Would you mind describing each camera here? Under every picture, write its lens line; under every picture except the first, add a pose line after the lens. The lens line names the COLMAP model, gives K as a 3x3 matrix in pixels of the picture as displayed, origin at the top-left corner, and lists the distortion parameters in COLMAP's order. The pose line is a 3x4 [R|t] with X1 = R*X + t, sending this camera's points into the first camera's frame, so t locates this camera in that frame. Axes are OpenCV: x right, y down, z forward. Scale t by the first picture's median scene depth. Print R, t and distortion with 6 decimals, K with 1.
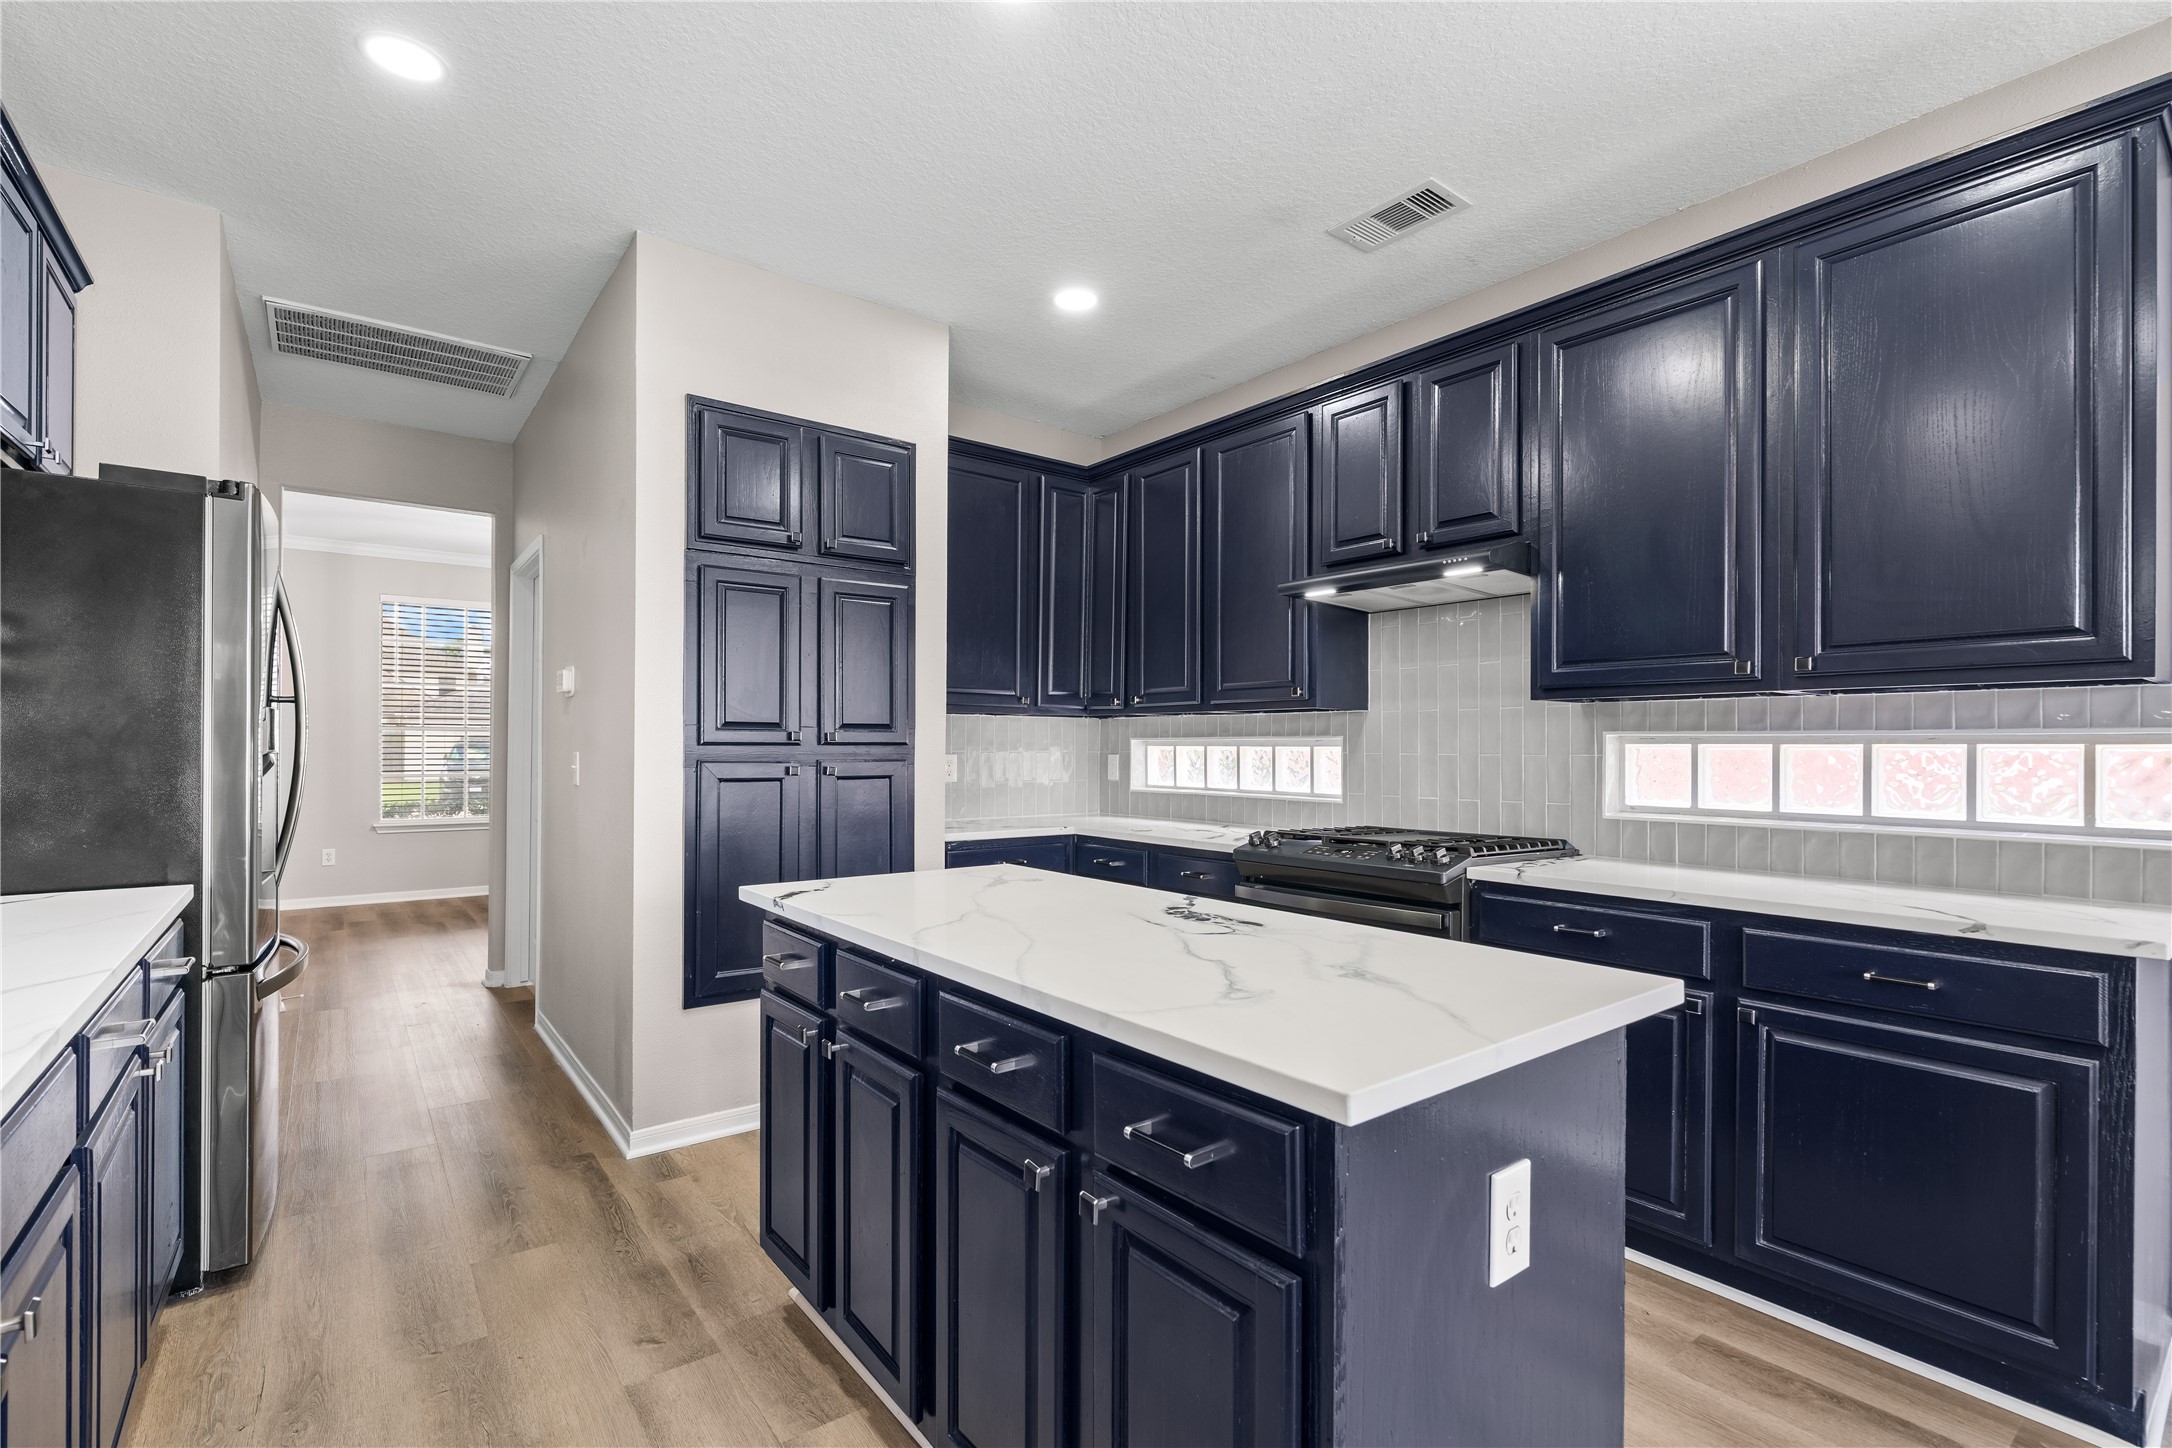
lens RADIAL K [[976.0, 0, 1084.9], [0, 976.0, 739.9], [0, 0, 1]] dist [-0.009686, 0.003336]
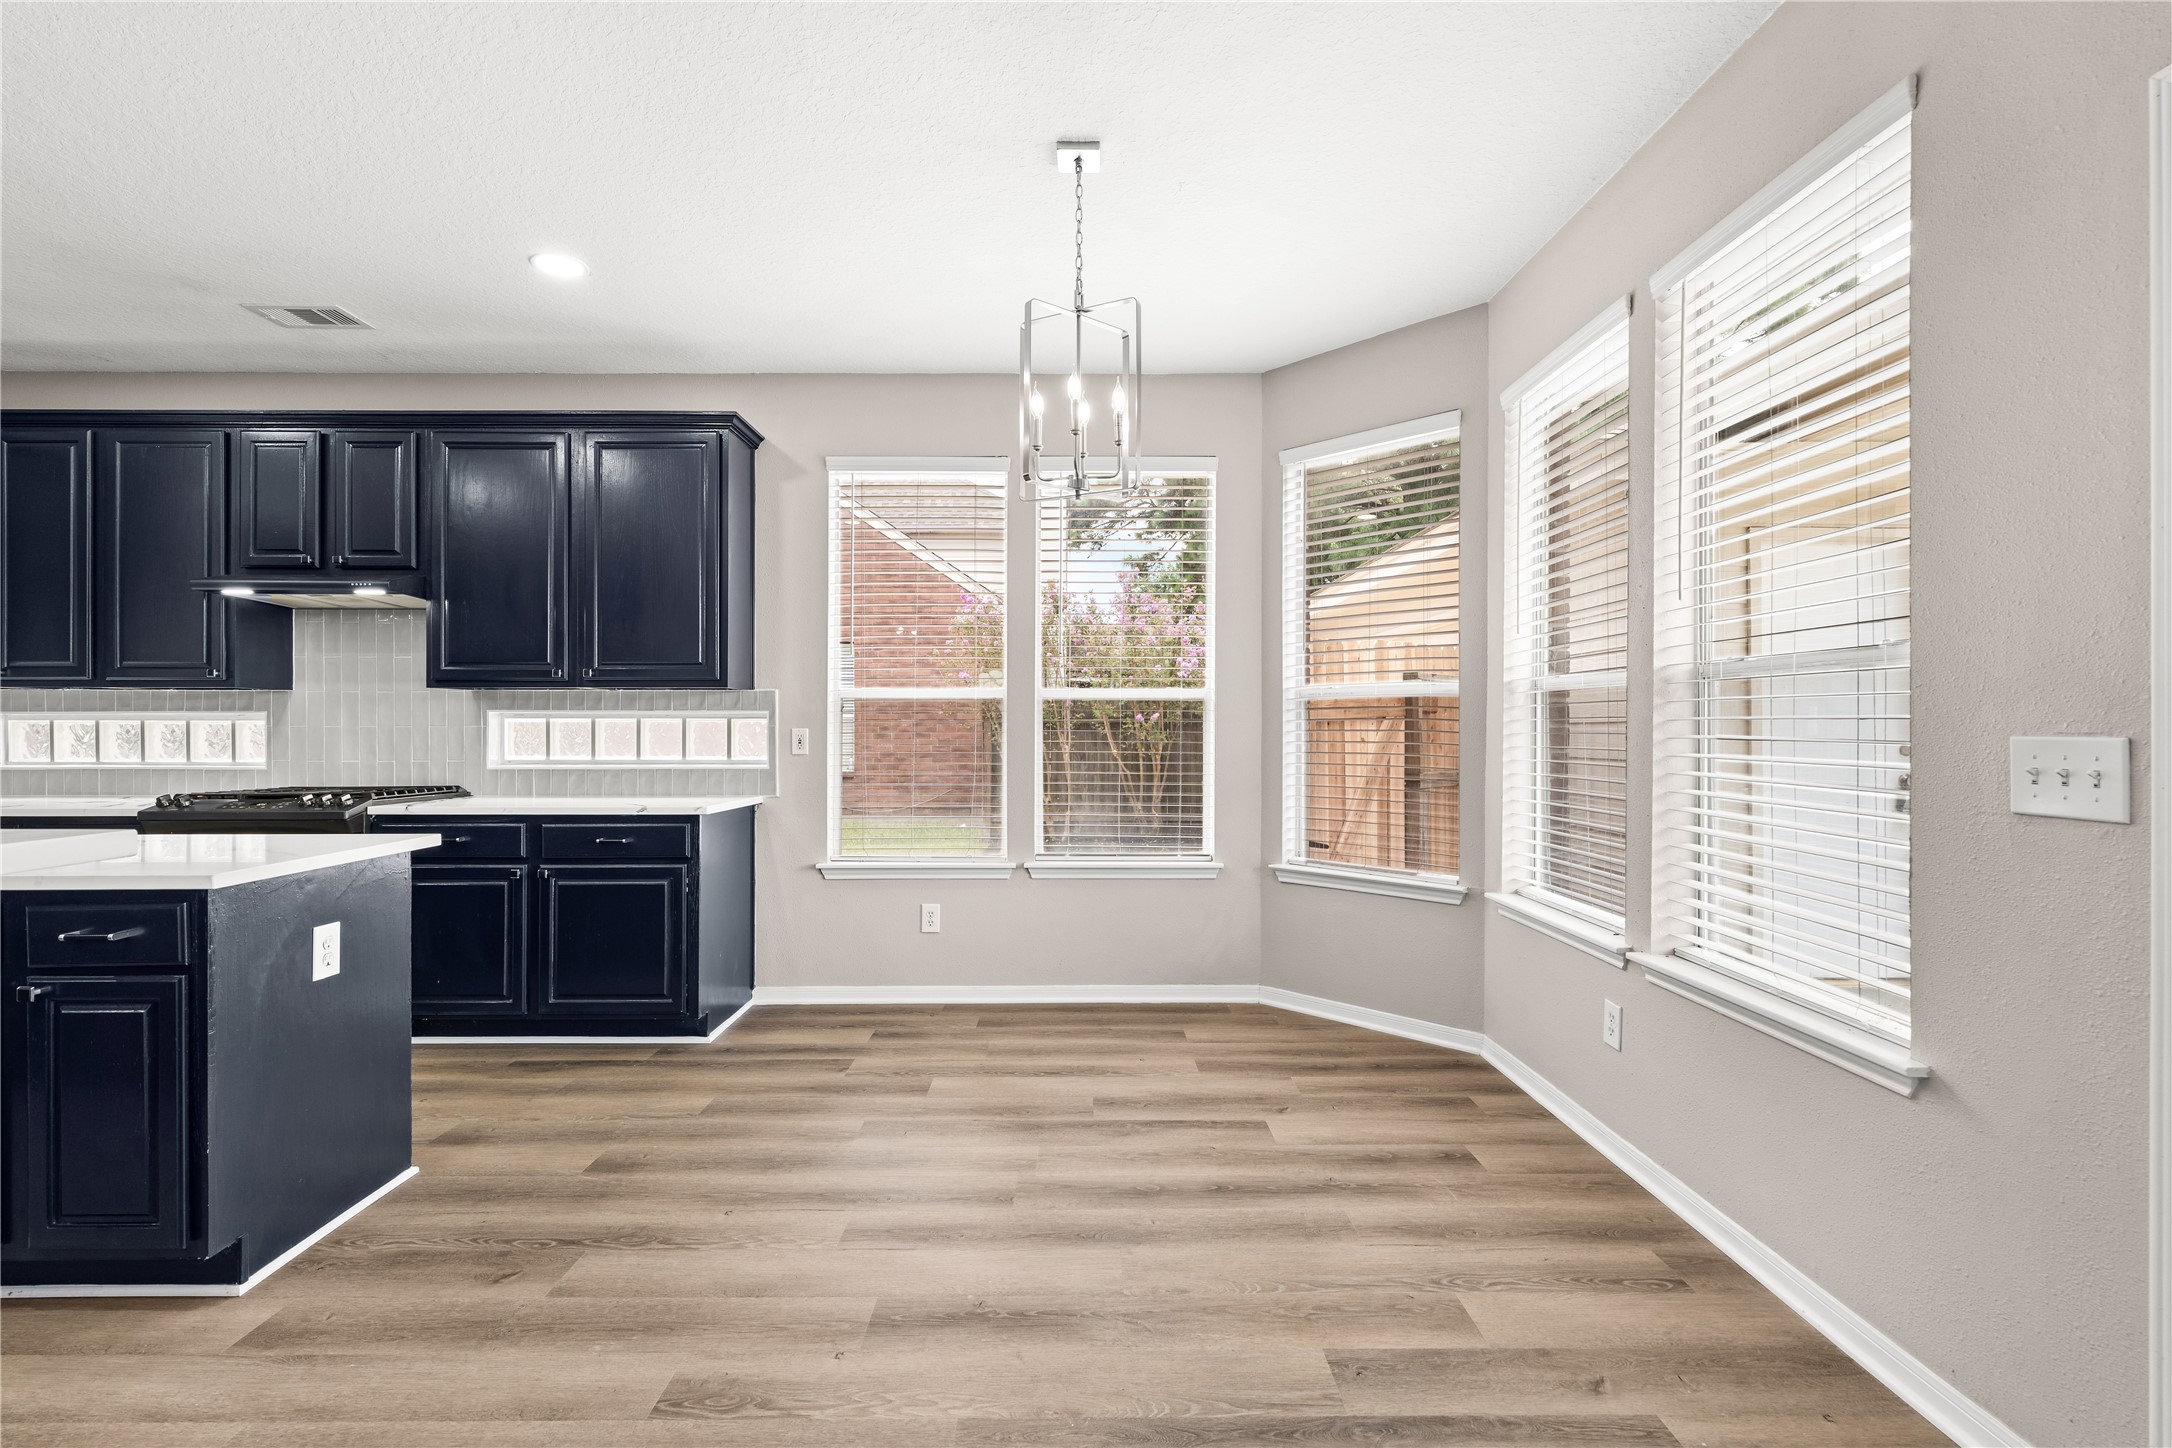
lens RADIAL K [[976.0, 0, 1092.7], [0, 976.0, 719.3], [0, 0, 1]] dist [-0.009686, 0.003336]
pose [[0.596218, -0.003416, 0.802815, -0.094974], [-0.003187, 0.999973, 0.006622, -0.006674], [-0.802816, -0.006507, 0.596191, -0.588138]]
